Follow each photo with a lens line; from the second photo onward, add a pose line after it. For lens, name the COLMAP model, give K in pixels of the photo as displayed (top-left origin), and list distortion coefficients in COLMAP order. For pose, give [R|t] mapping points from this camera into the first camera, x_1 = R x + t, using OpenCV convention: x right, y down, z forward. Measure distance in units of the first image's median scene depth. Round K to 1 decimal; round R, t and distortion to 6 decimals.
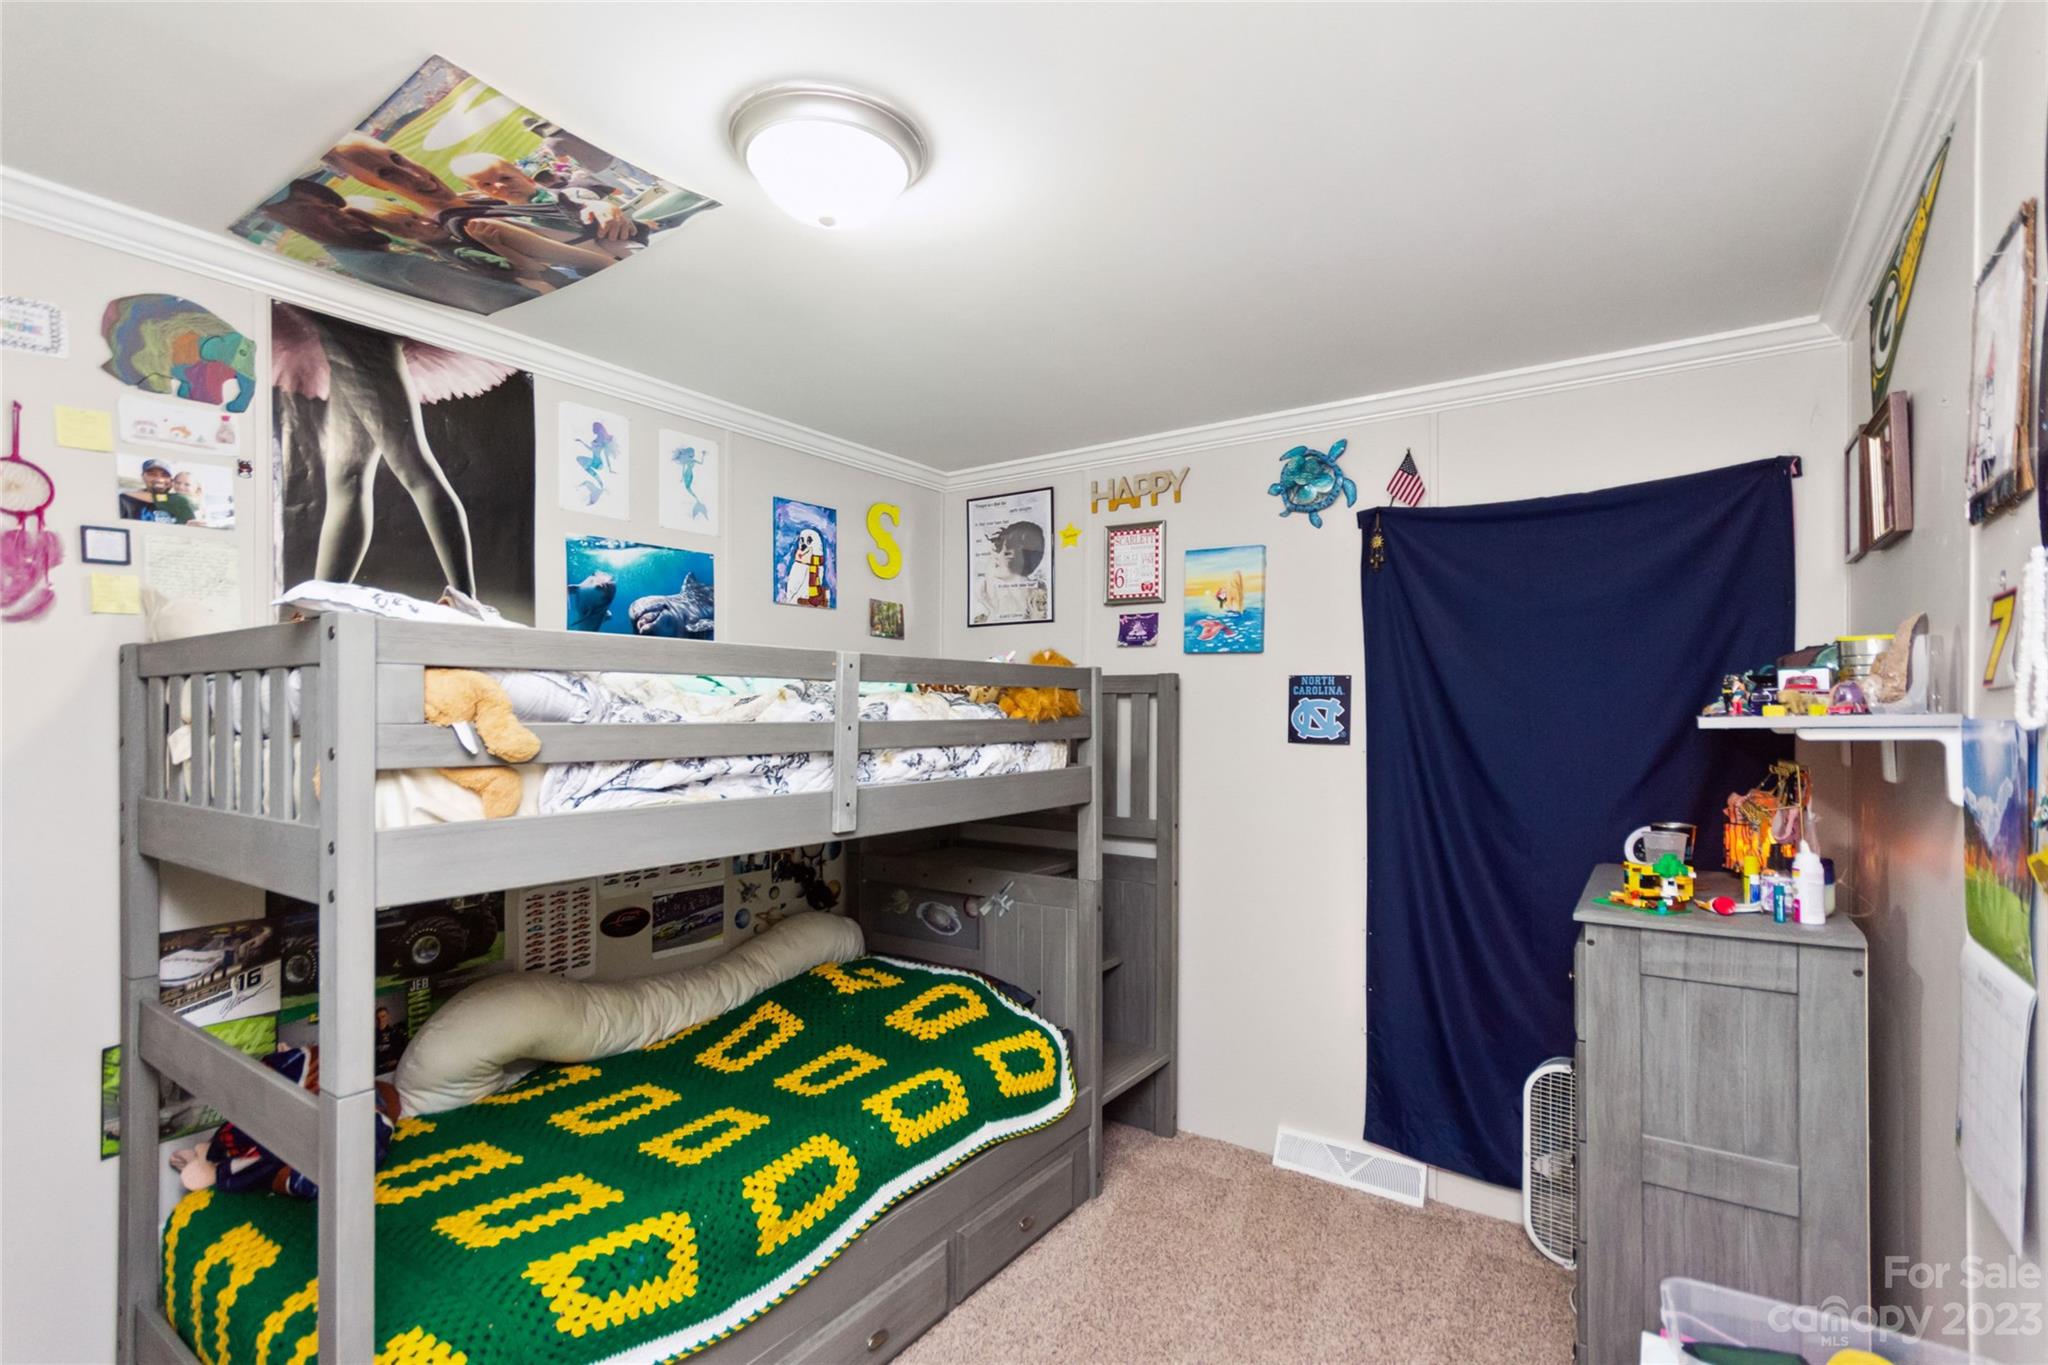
lens RADIAL K [[961.5, 0, 1026.7], [0, 961.5, 703.0], [0, 0, 1]] dist [0.002011, 0.000456]
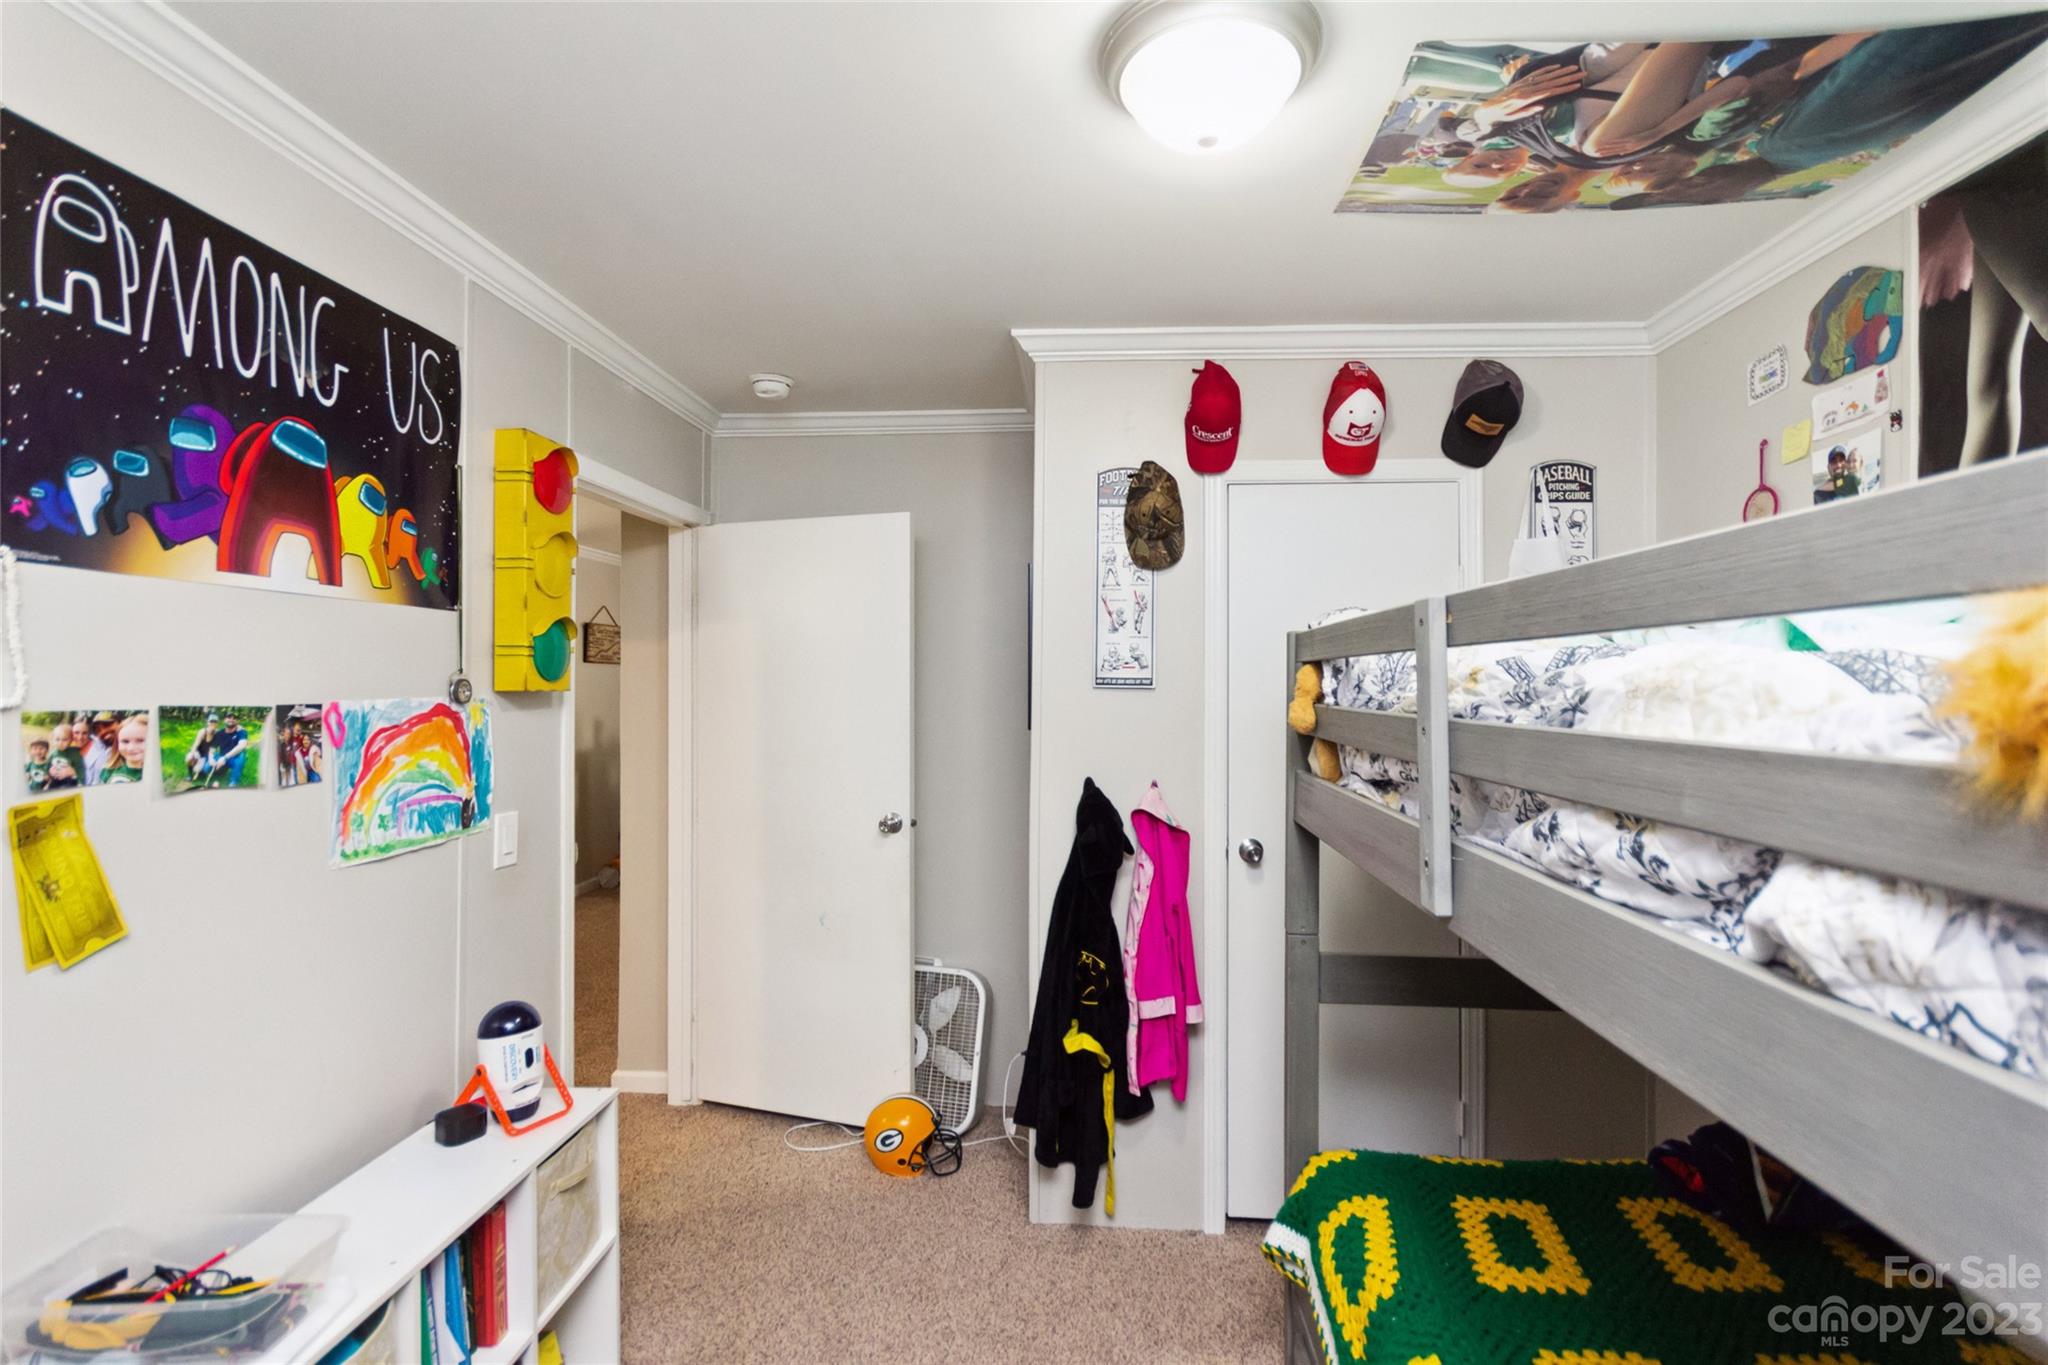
lens RADIAL K [[955.9, 0, 1030.4], [0, 955.9, 684.3], [0, 0, 1]] dist [0.007265, 0.000799]
pose [[-0.860171, 0.000040, -0.510005, 0.324105], [0.001047, 0.999998, -0.001688, -0.004543], [0.510004, -0.001986, -0.860170, 1.424584]]
